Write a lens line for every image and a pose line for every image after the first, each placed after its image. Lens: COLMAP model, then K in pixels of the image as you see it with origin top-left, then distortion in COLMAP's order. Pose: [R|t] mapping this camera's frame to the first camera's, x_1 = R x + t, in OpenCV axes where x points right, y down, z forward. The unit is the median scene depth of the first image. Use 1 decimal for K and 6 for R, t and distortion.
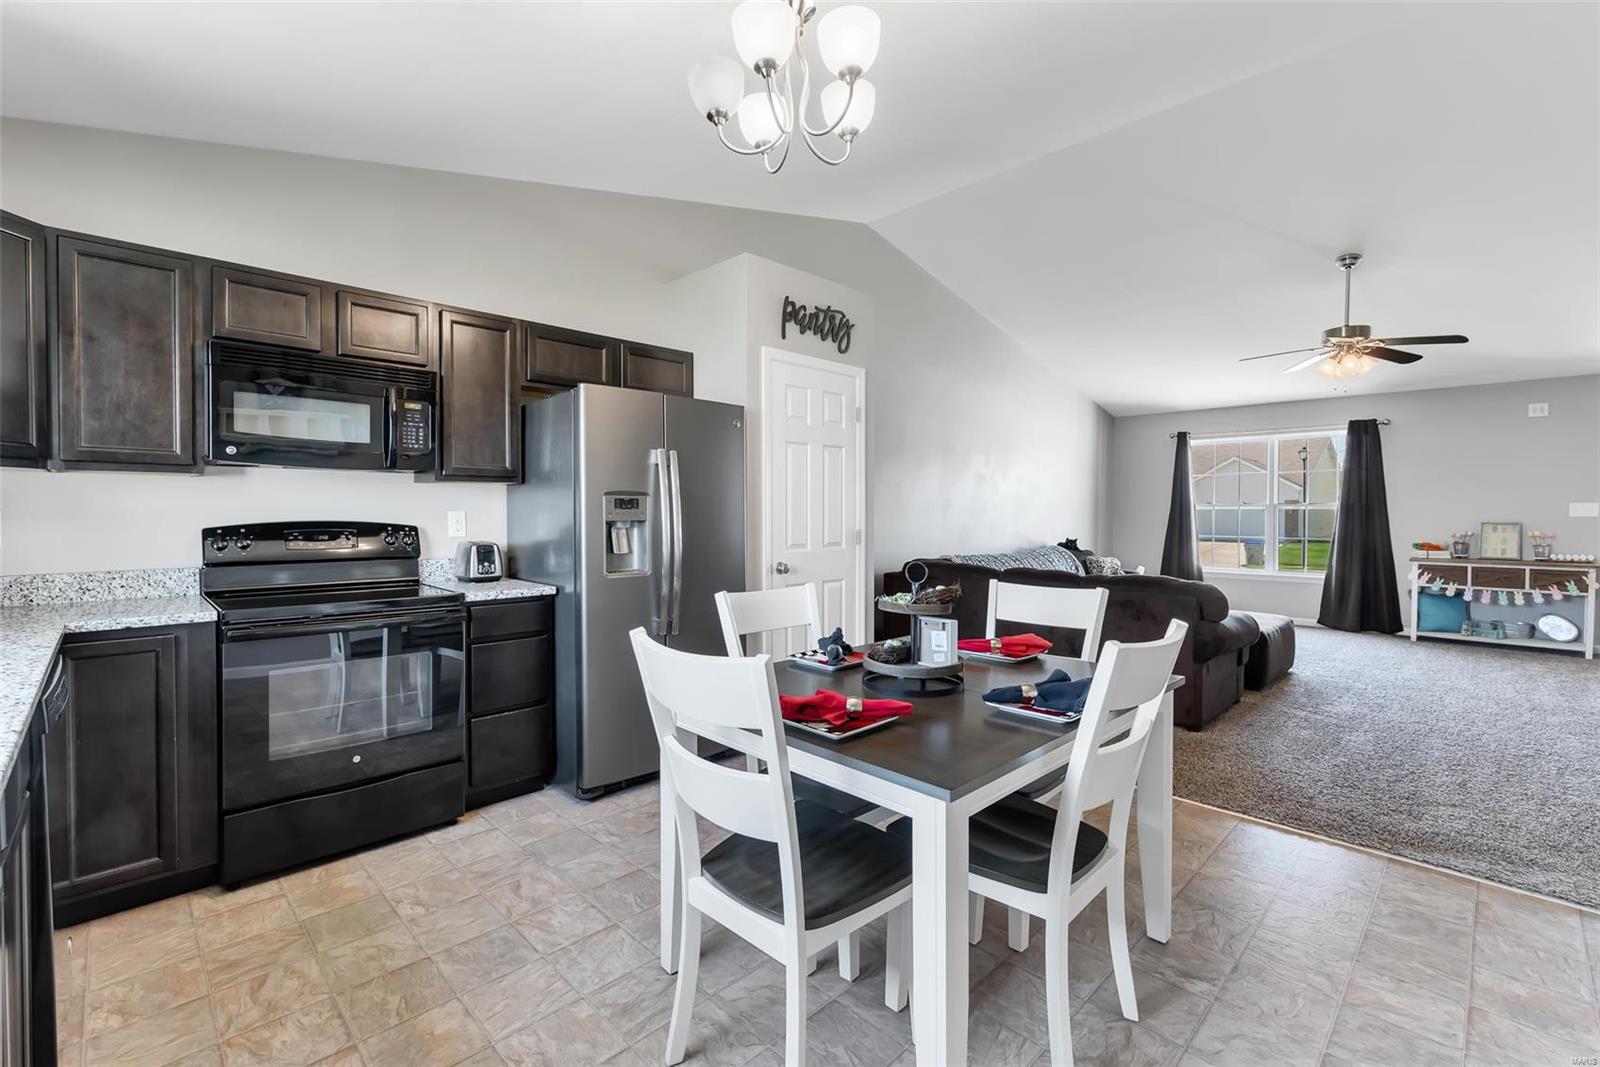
lens RADIAL K [[691.5, 0, 811.8], [0, 691.5, 518.5], [0, 0, 1]] dist [0.006899, -0.001229]
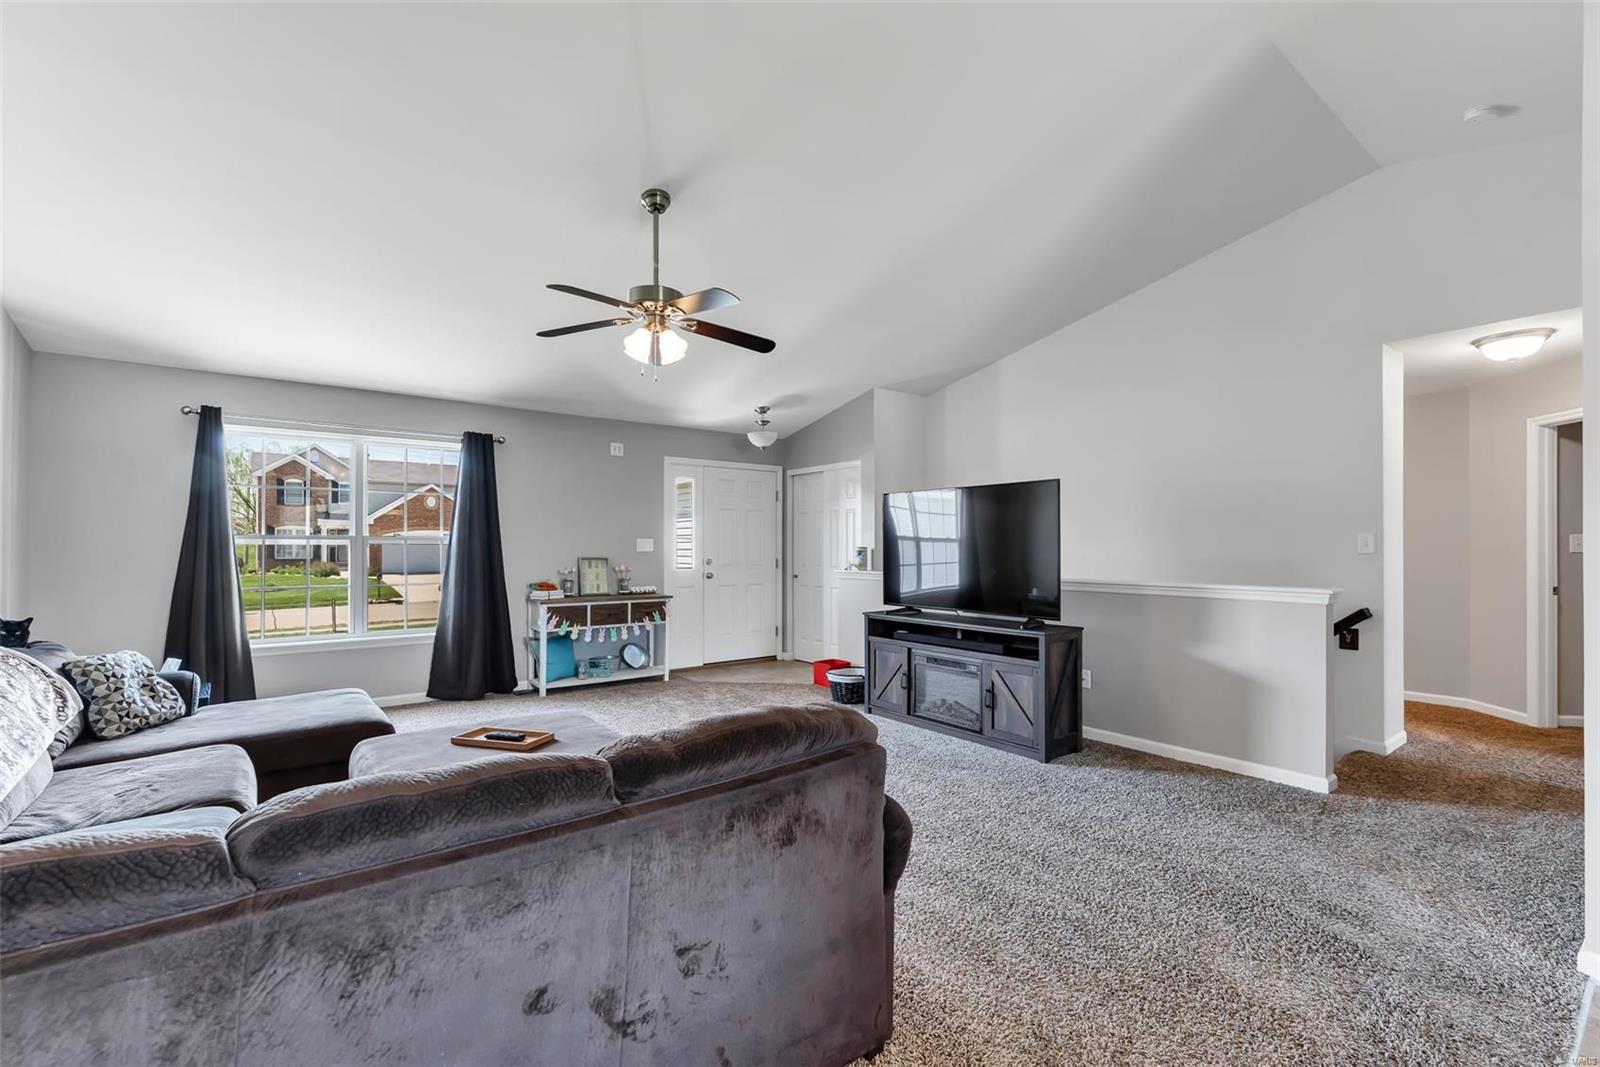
lens RADIAL K [[691.5, 0, 793.4], [0, 691.5, 543.3], [0, 0, 1]] dist [0.006899, -0.001229]
pose [[0.149886, 0.002561, 0.988700, 0.063320], [0.013043, 0.999905, -0.004567, -0.006923], [-0.988617, 0.013580, 0.149838, 0.591873]]
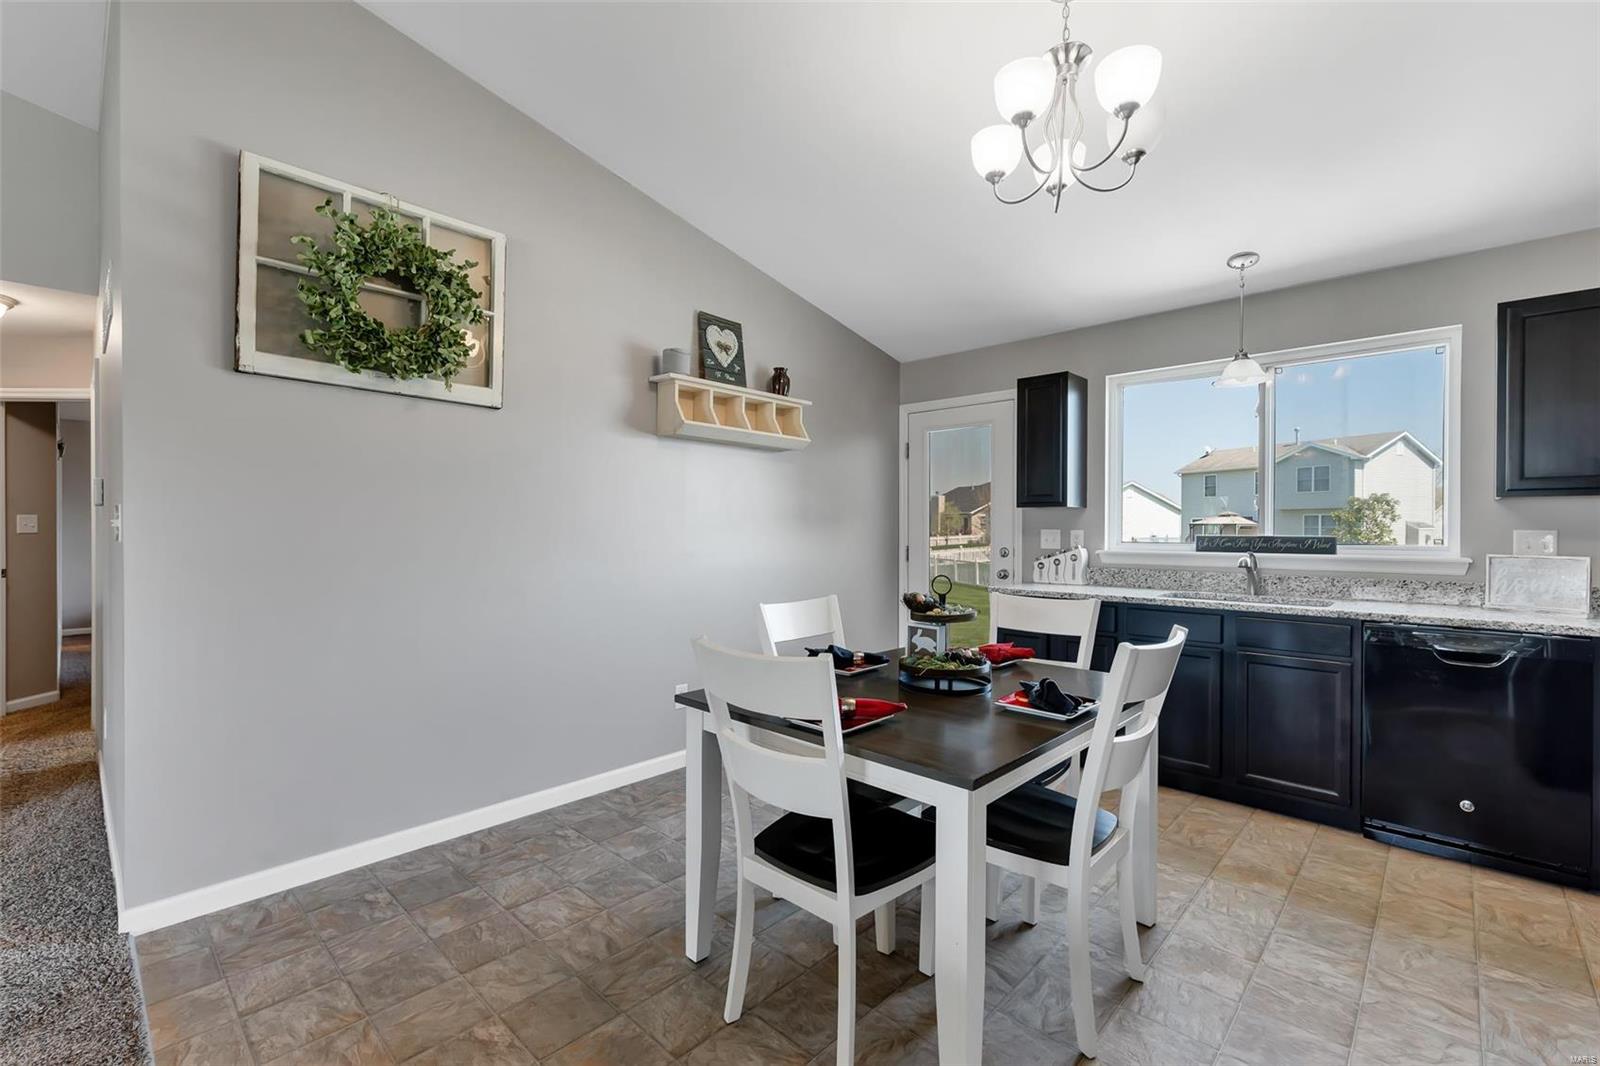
lens RADIAL K [[691.5, 0, 787.8], [0, 691.5, 527.0], [0, 0, 1]] dist [0.006899, -0.001229]
pose [[-0.999824, -0.004330, -0.018265, 0.119544], [-0.004532, 0.999928, 0.011073, -0.007768], [0.018215, 0.011154, -0.999772, 0.623586]]
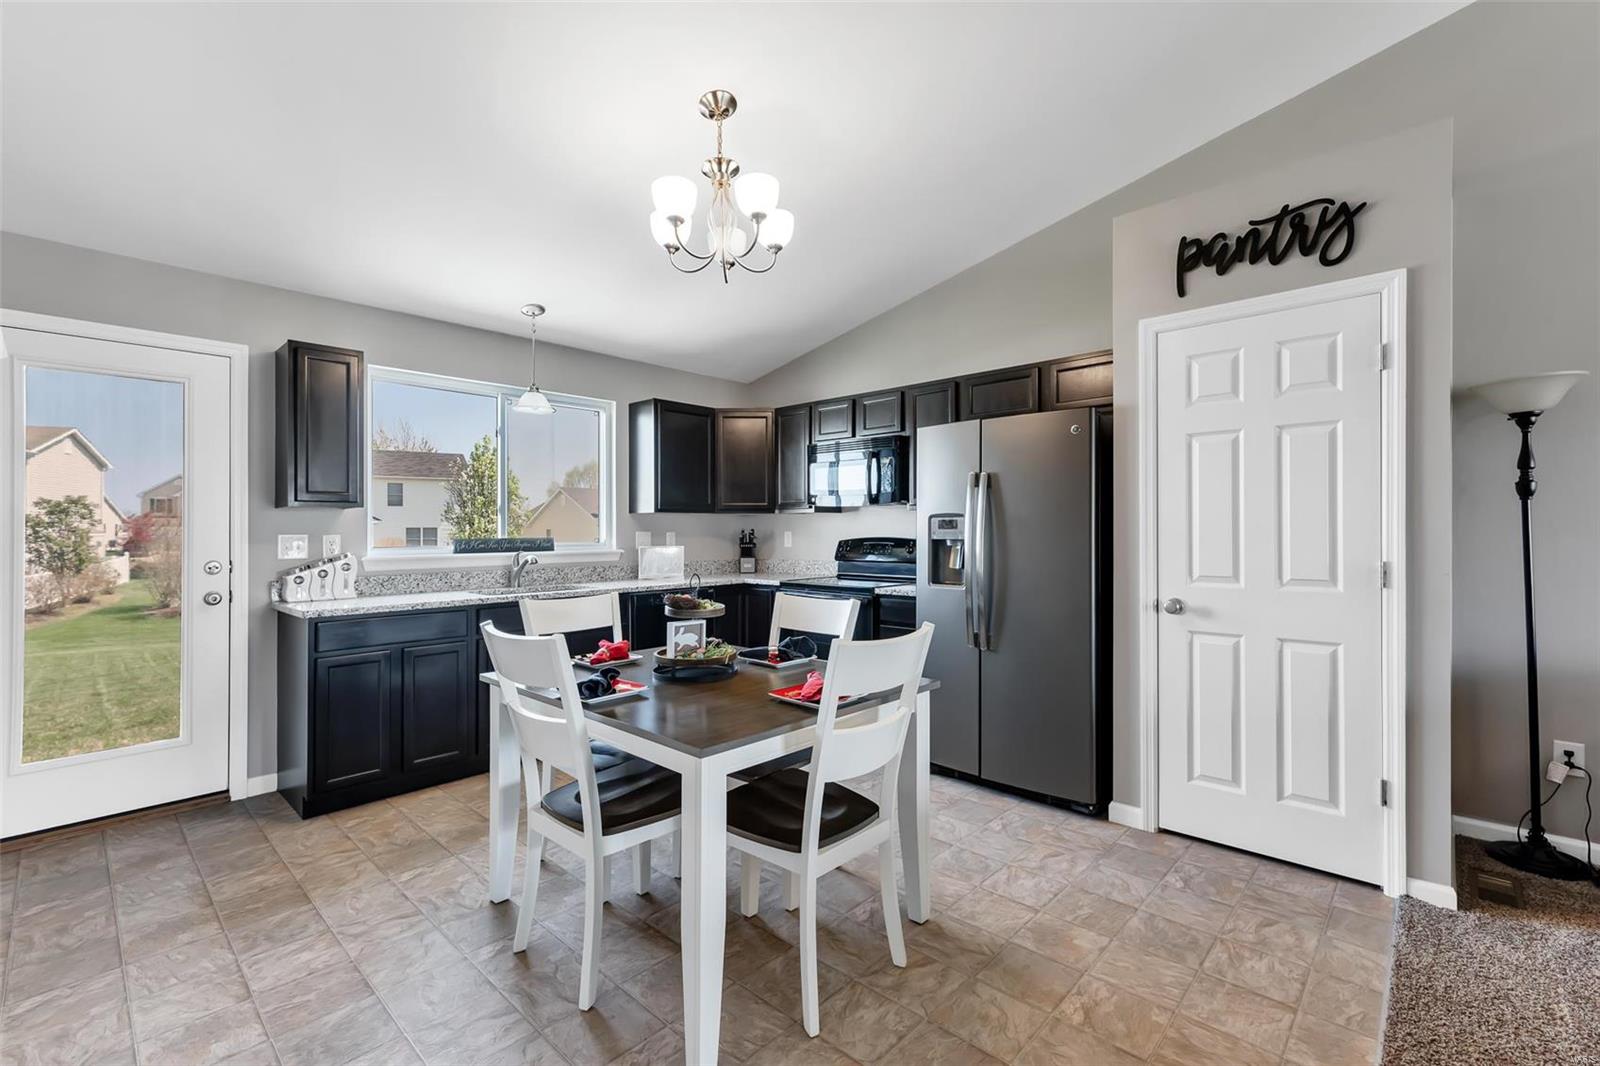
lens RADIAL K [[691.5, 0, 808.6], [0, 691.5, 532.2], [0, 0, 1]] dist [0.006899, -0.001229]
pose [[0.037848, -0.000692, -0.999283, 0.402865], [-0.006349, 0.999979, -0.000933, -0.002923], [0.999263, 0.006380, 0.037843, 0.339069]]
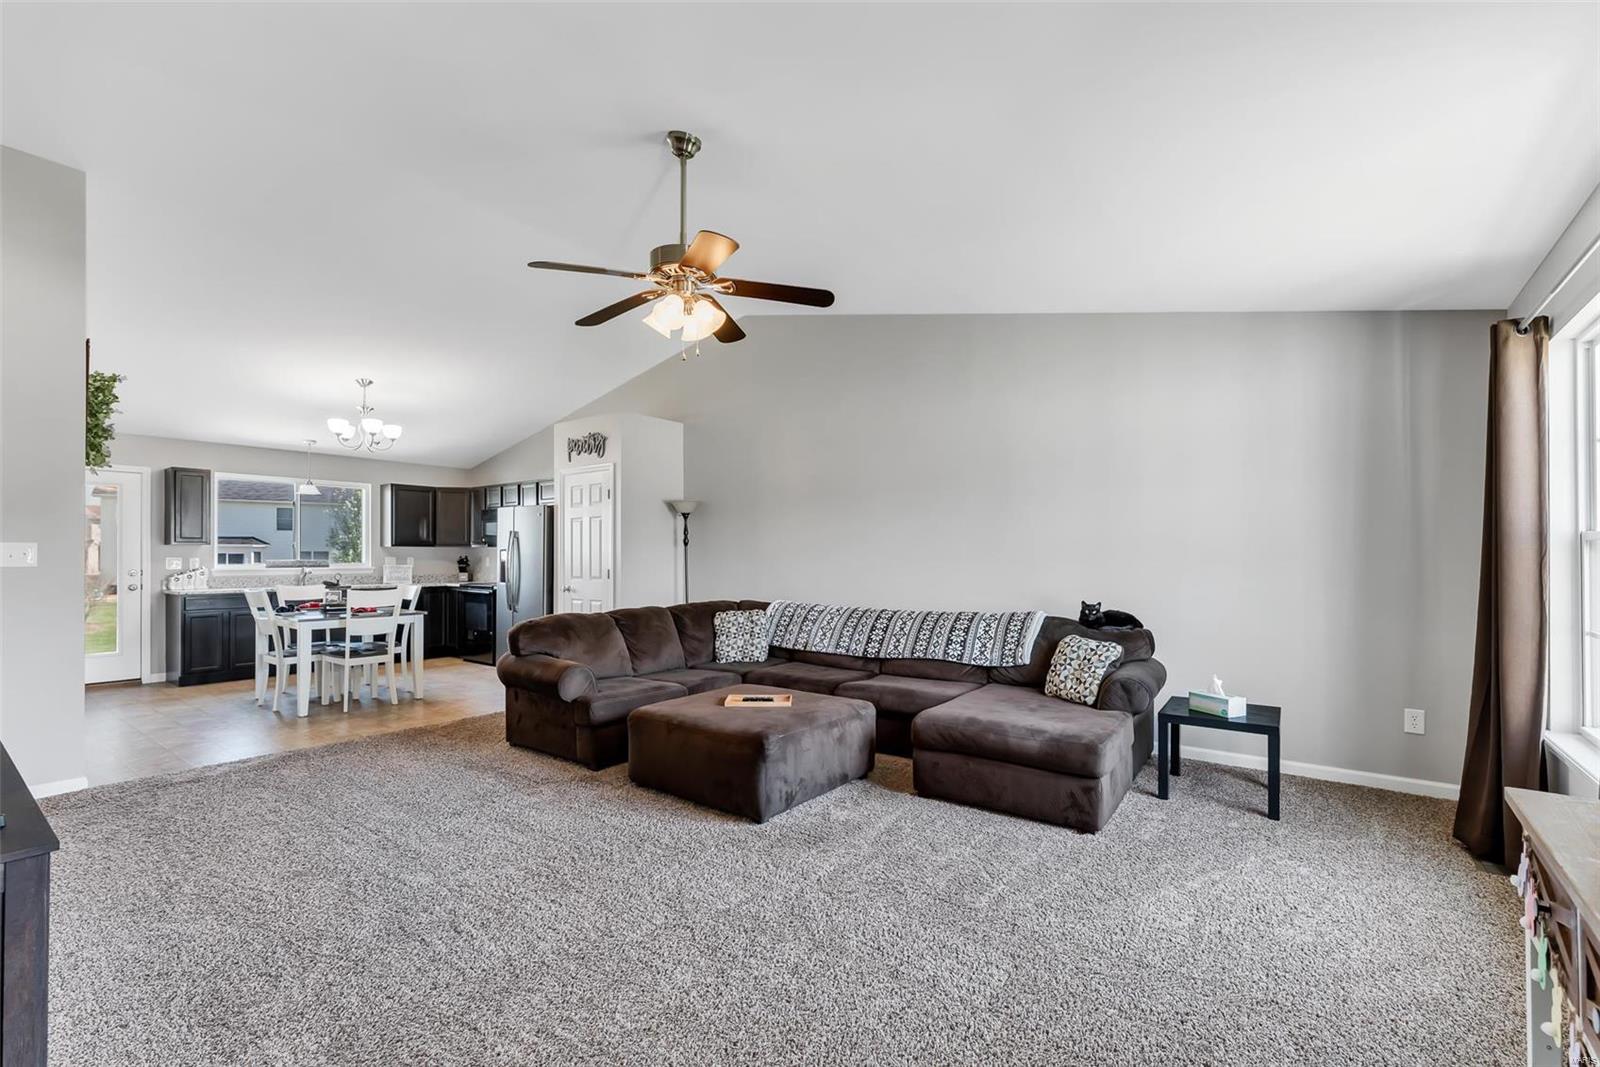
lens RADIAL K [[691.5, 0, 815.5], [0, 691.5, 561.3], [0, 0, 1]] dist [0.006899, -0.001229]
pose [[0.137908, 0.005223, -0.990431, 1.086062], [-0.010356, 0.999939, 0.003831, -0.008035], [0.990391, 0.009729, 0.137953, 0.818459]]
